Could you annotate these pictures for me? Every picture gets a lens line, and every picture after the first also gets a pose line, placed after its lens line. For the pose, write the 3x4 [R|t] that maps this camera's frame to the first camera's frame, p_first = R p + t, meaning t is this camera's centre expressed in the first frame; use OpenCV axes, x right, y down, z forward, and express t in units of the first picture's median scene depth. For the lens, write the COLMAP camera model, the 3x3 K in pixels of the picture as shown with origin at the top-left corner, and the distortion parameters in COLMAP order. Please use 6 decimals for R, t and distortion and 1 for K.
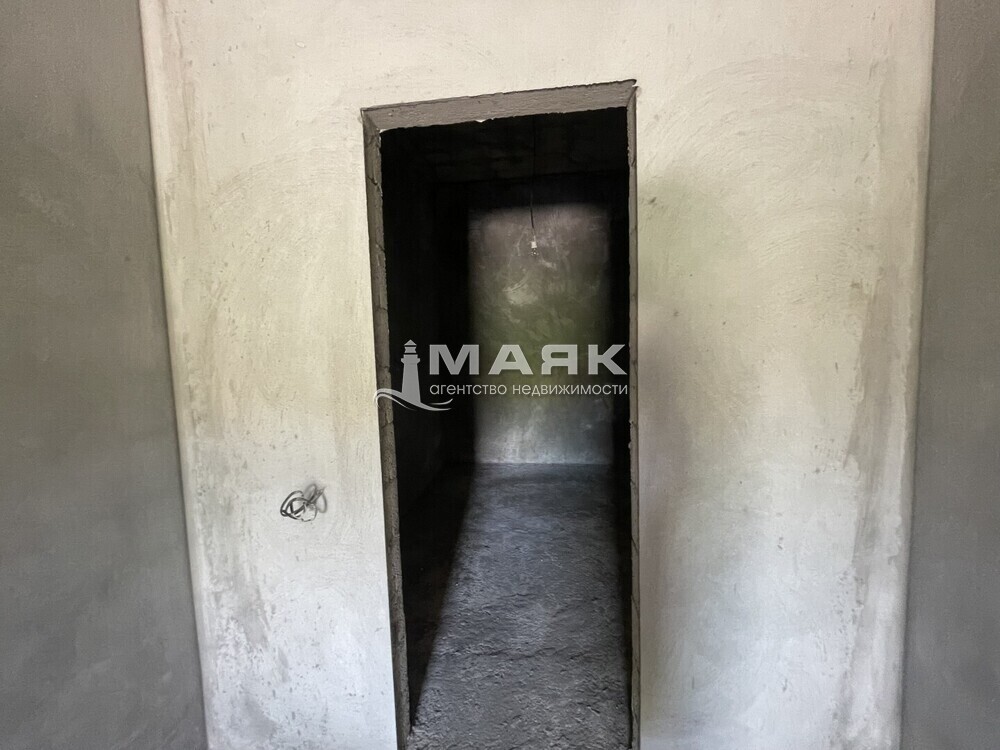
lens RADIAL K [[404.4, 0, 500.4], [0, 404.4, 375.3], [0, 0, 1]] dist [-0.002894, 0.000116]
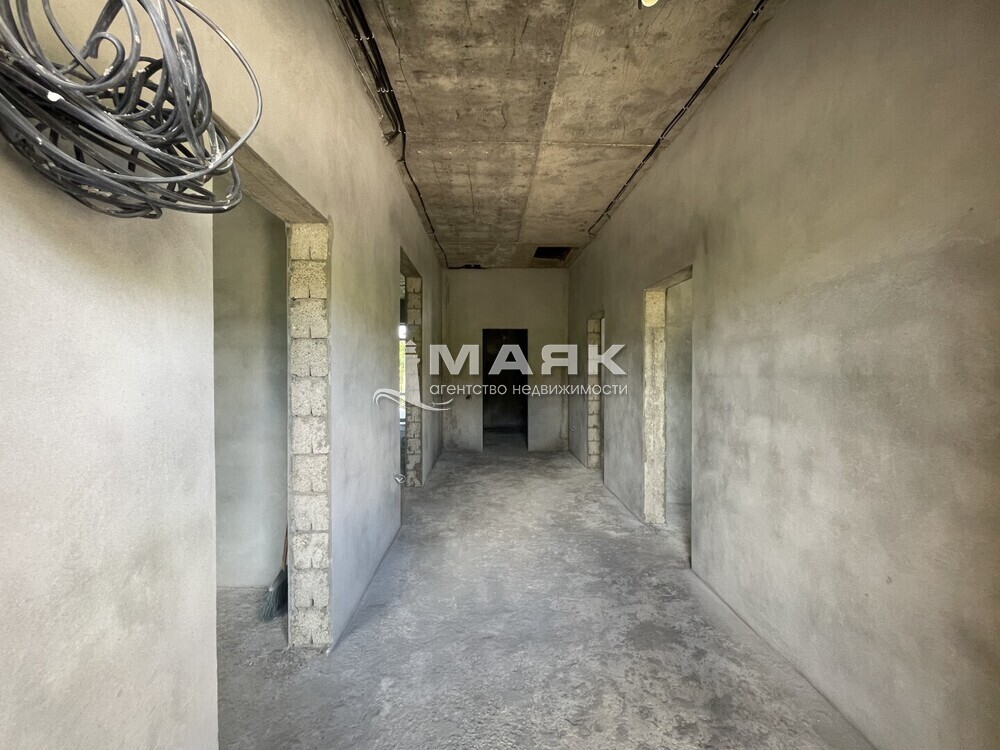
lens RADIAL K [[404.4, 0, 500.0], [0, 404.4, 372.8], [0, 0, 1]] dist [-0.002894, 0.000116]
pose [[0.988478, 0.026957, 0.148945, -0.818739], [-0.015581, 0.996908, -0.077022, 0.365099], [-0.150561, 0.073814, 0.985841, -4.135601]]
